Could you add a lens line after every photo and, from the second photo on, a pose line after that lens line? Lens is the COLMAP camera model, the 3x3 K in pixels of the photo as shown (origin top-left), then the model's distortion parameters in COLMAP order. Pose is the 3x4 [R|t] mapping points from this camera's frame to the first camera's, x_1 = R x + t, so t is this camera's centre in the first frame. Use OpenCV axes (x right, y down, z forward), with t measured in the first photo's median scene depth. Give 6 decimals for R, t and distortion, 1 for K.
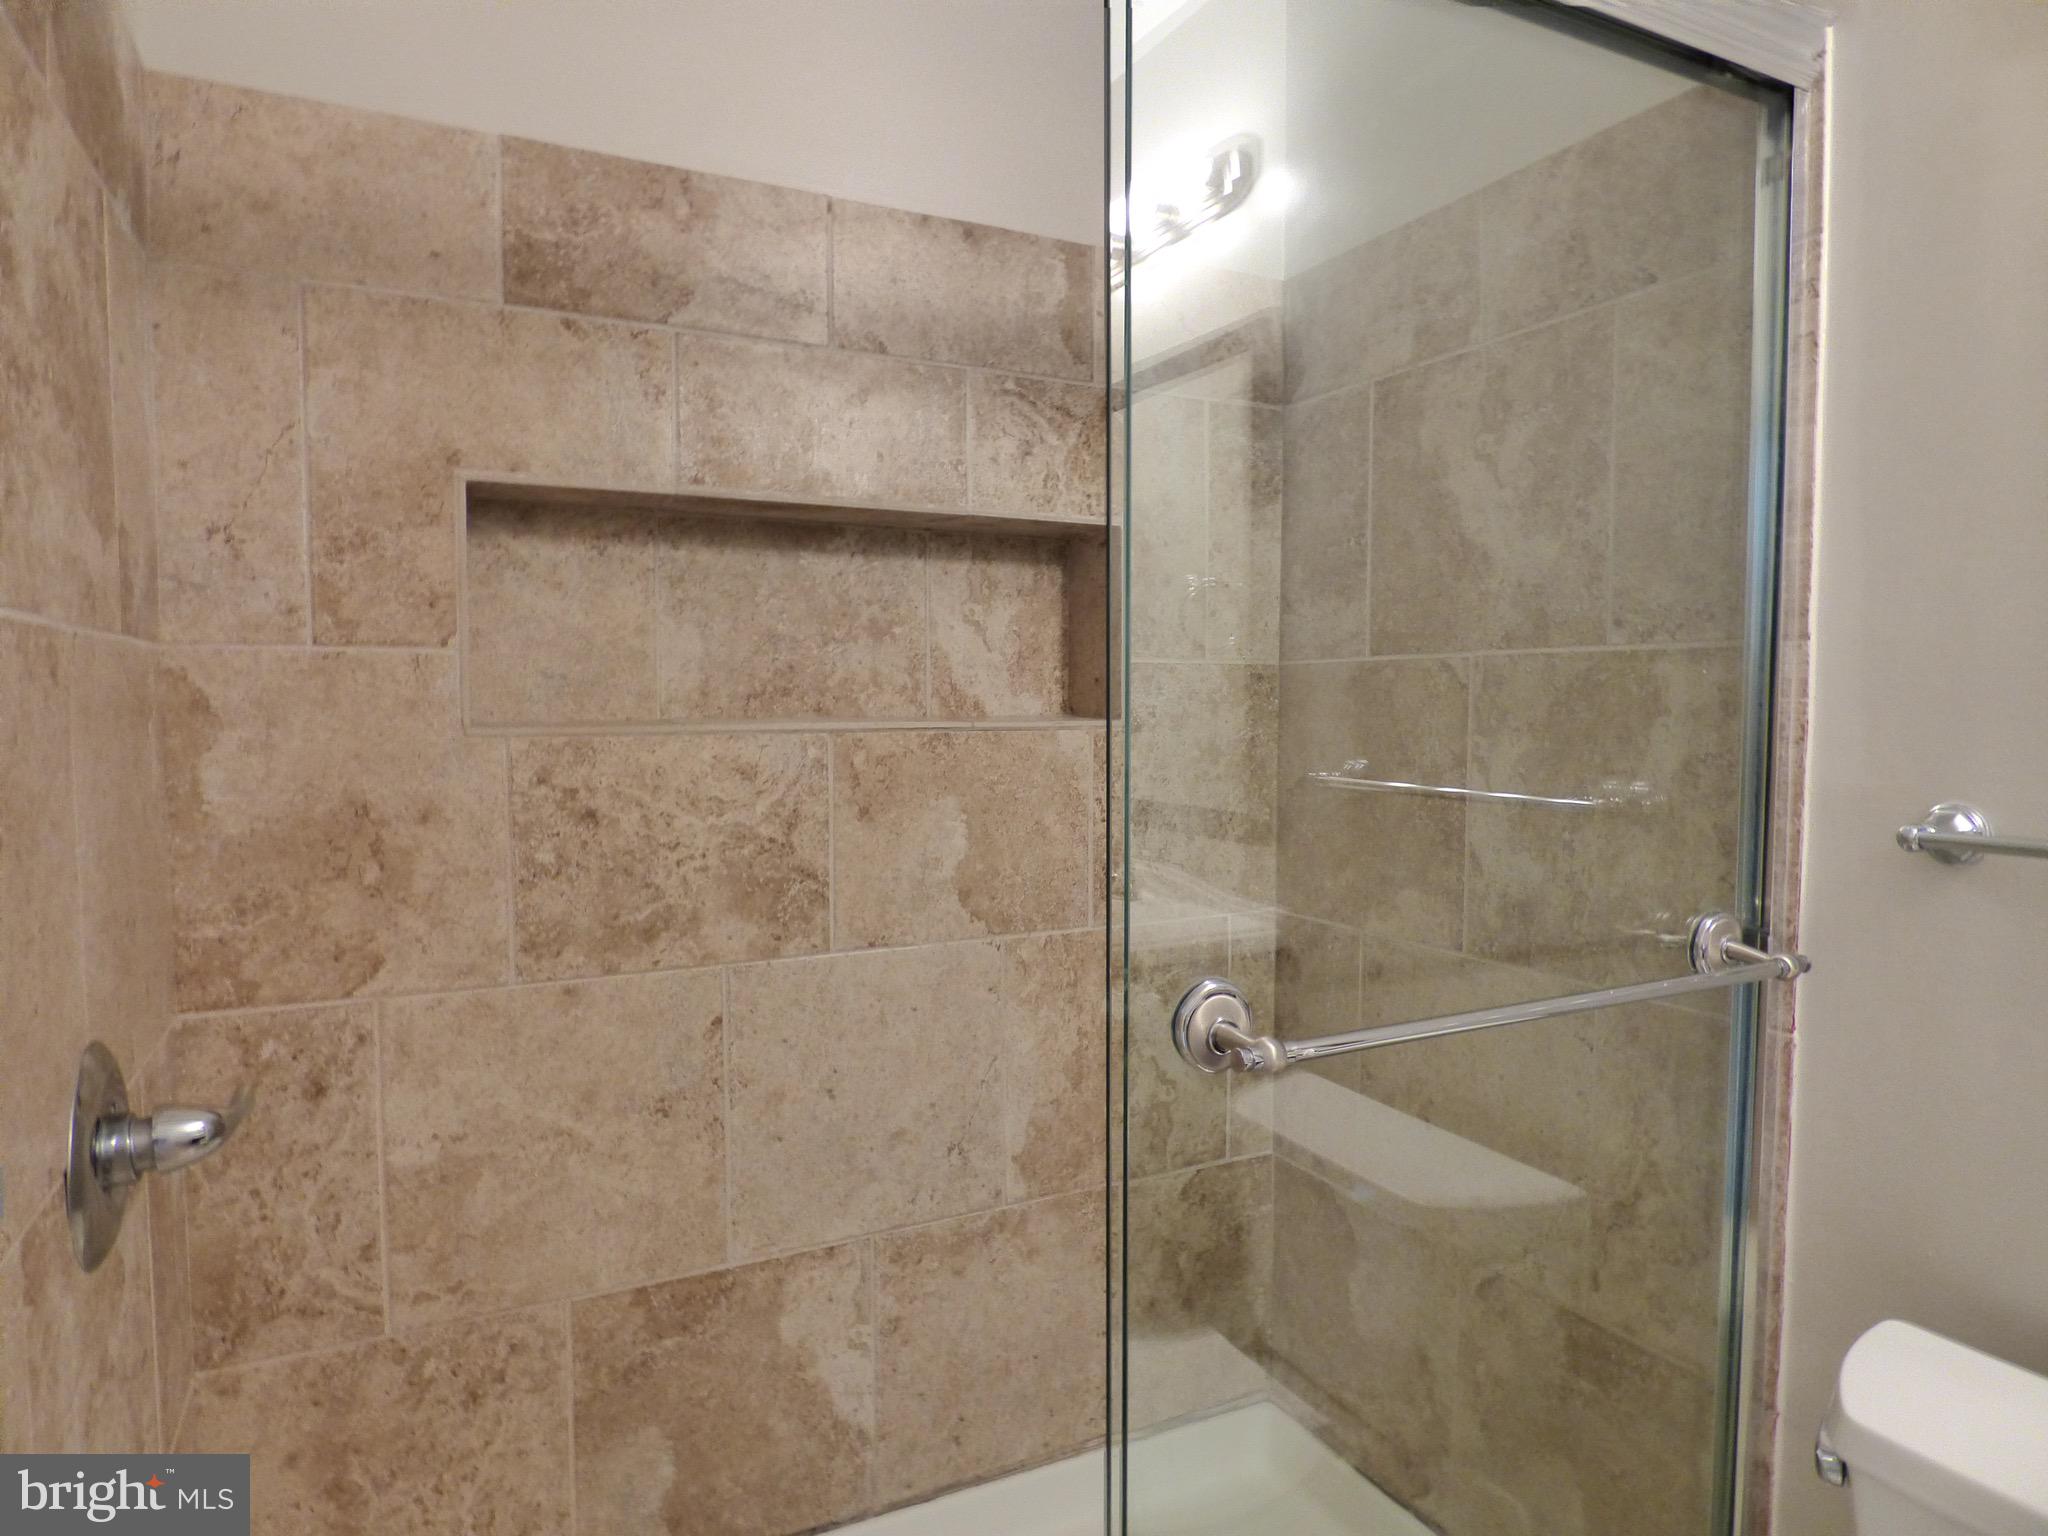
lens RADIAL K [[1227.8, 0, 1021.9], [0, 1227.8, 787.4], [0, 0, 1]] dist [-0.014367, 0.004037]
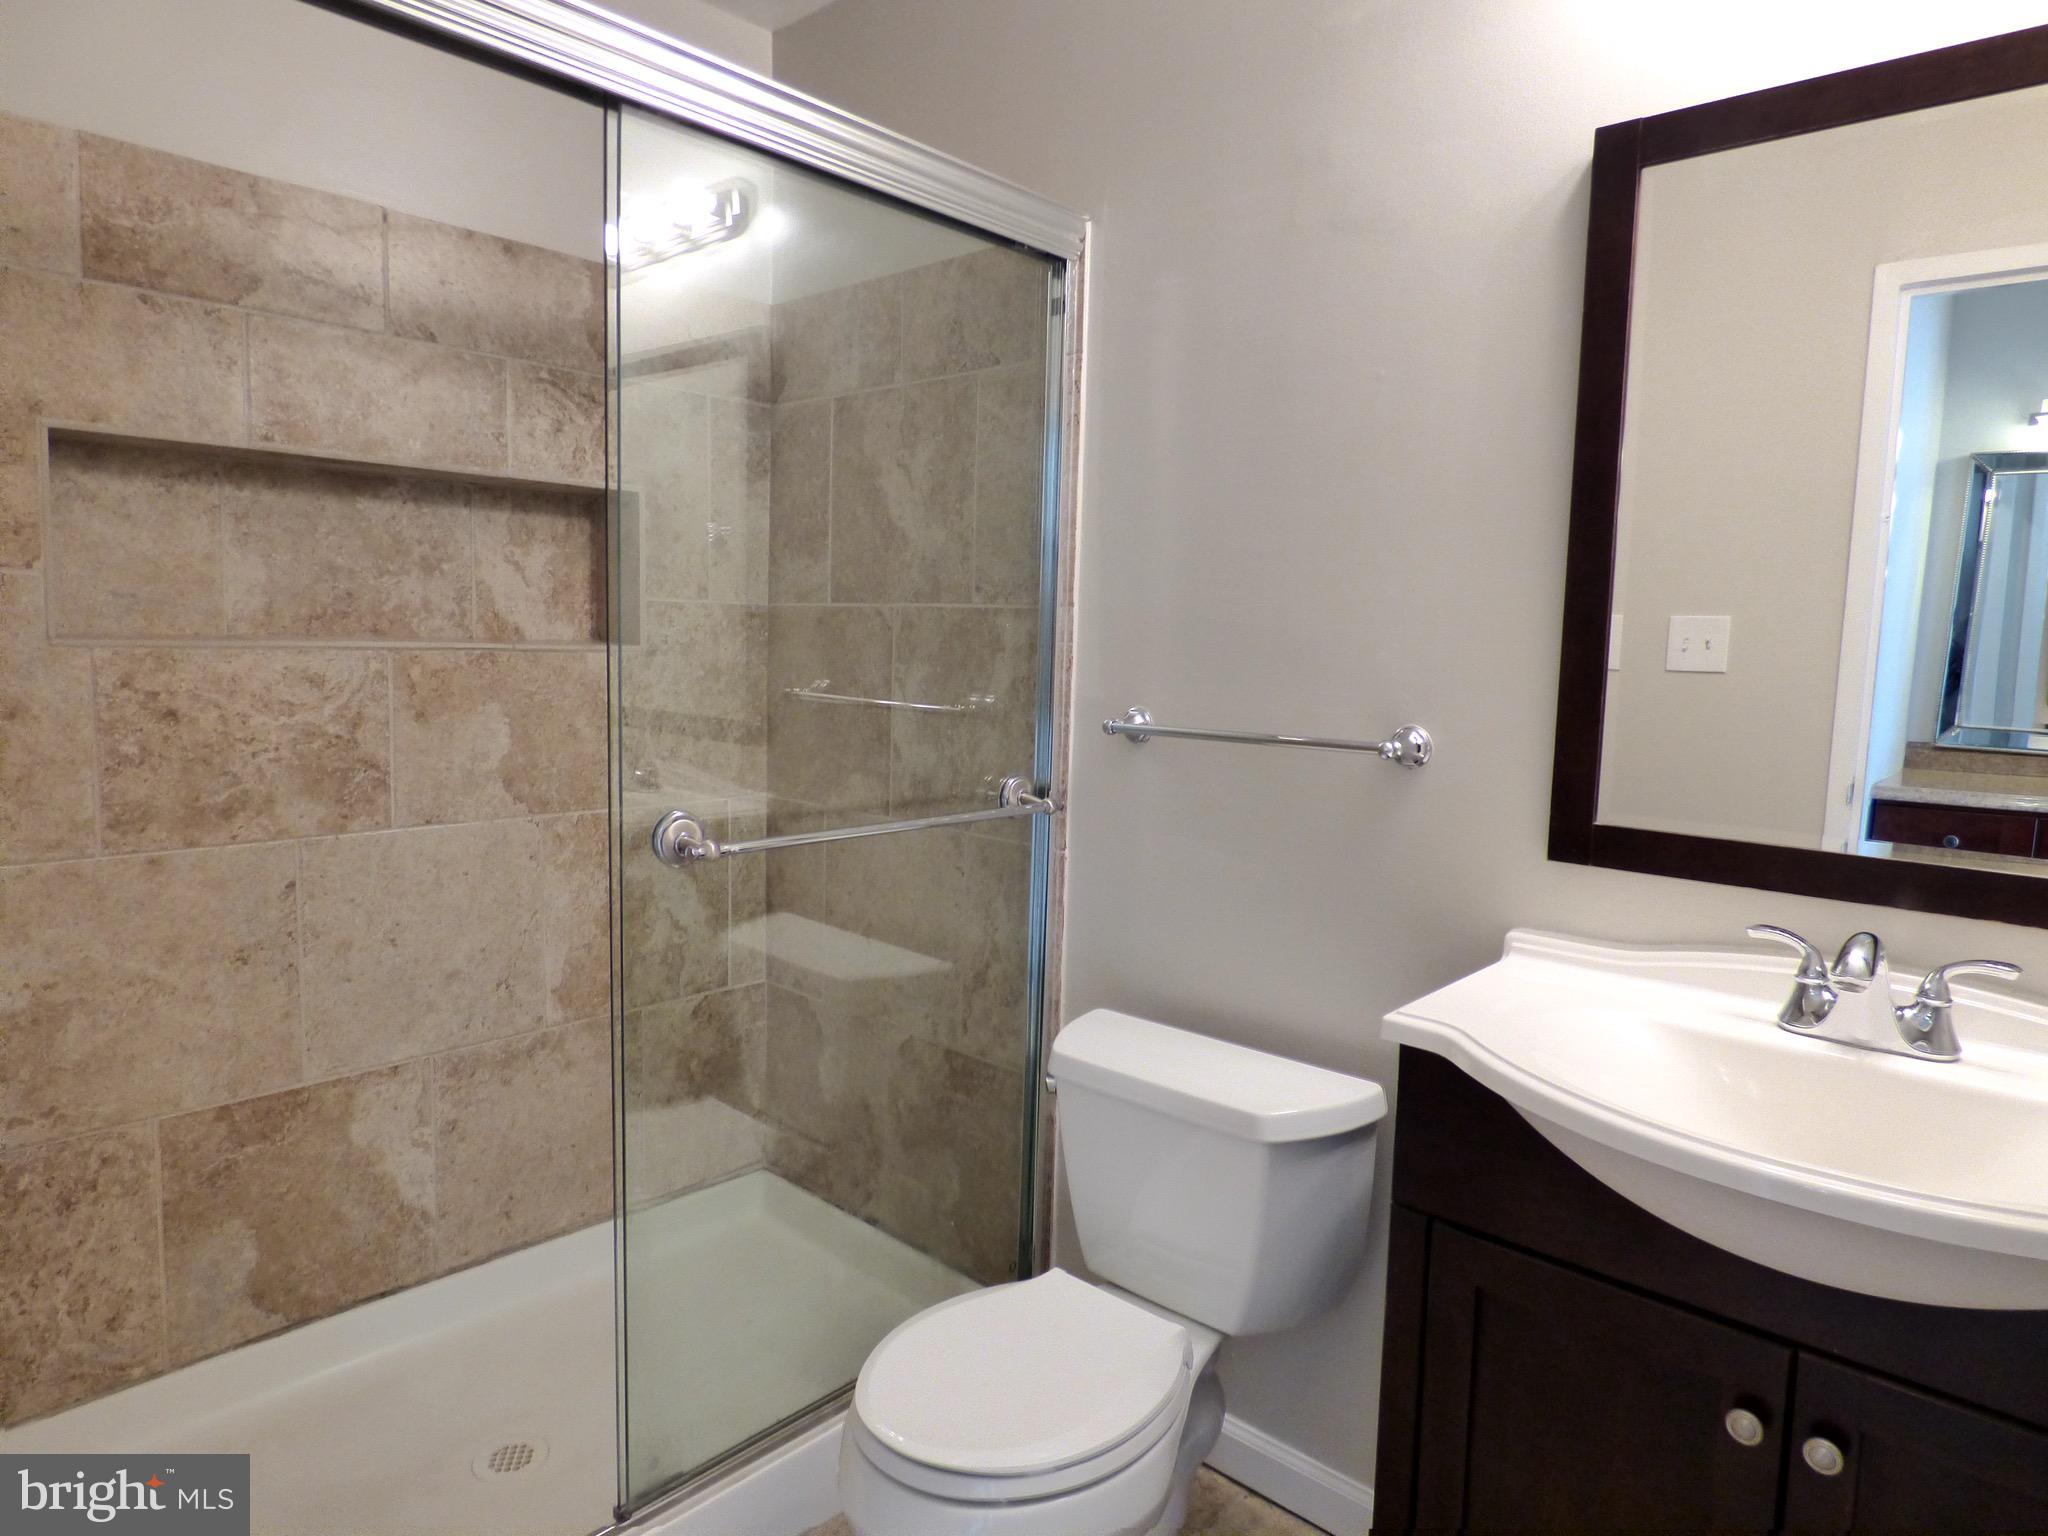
lens RADIAL K [[1227.8, 0, 1025.1], [0, 1227.8, 765.9], [0, 0, 1]] dist [-0.014367, 0.004037]
pose [[0.936905, -0.007909, 0.349495, 0.011457], [-0.006270, 0.999203, 0.039420, 0.019646], [-0.349528, -0.039124, 0.936109, -0.380943]]
